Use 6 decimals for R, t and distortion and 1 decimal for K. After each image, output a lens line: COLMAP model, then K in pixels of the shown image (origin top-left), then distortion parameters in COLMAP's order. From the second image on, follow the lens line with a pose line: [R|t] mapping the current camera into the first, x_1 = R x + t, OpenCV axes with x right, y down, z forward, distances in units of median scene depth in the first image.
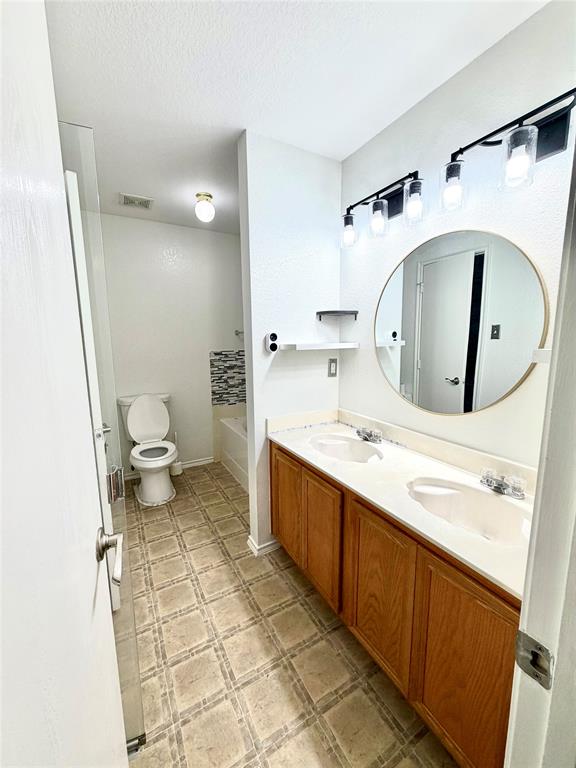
lens RADIAL K [[305.9, 0, 288.0], [0, 305.9, 382.4], [0, 0, 1]] dist [-0.000042, 0.000124]
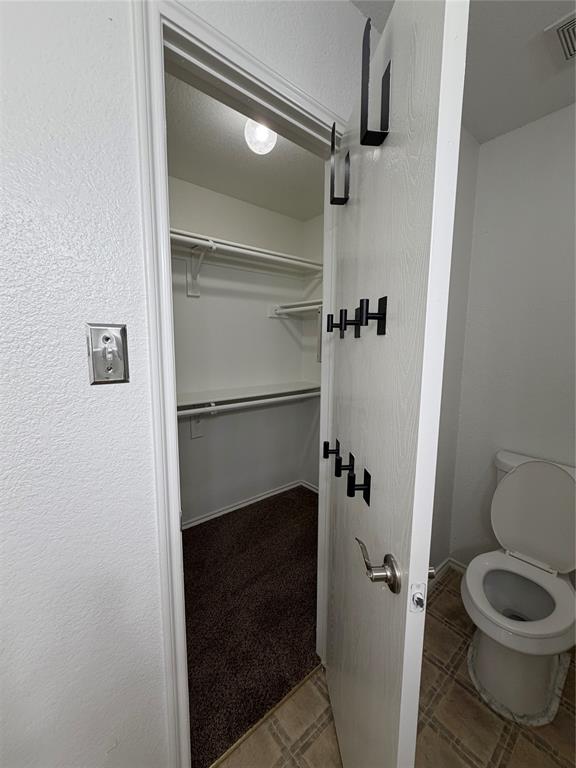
lens RADIAL K [[305.9, 0, 287.8], [0, 305.9, 382.6], [0, 0, 1]] dist [-0.000042, 0.000124]
pose [[0.175796, 0.133546, -0.975326, -0.092104], [-0.148950, 0.982957, 0.107744, -0.084022], [0.973093, 0.126334, 0.192691, 0.550902]]
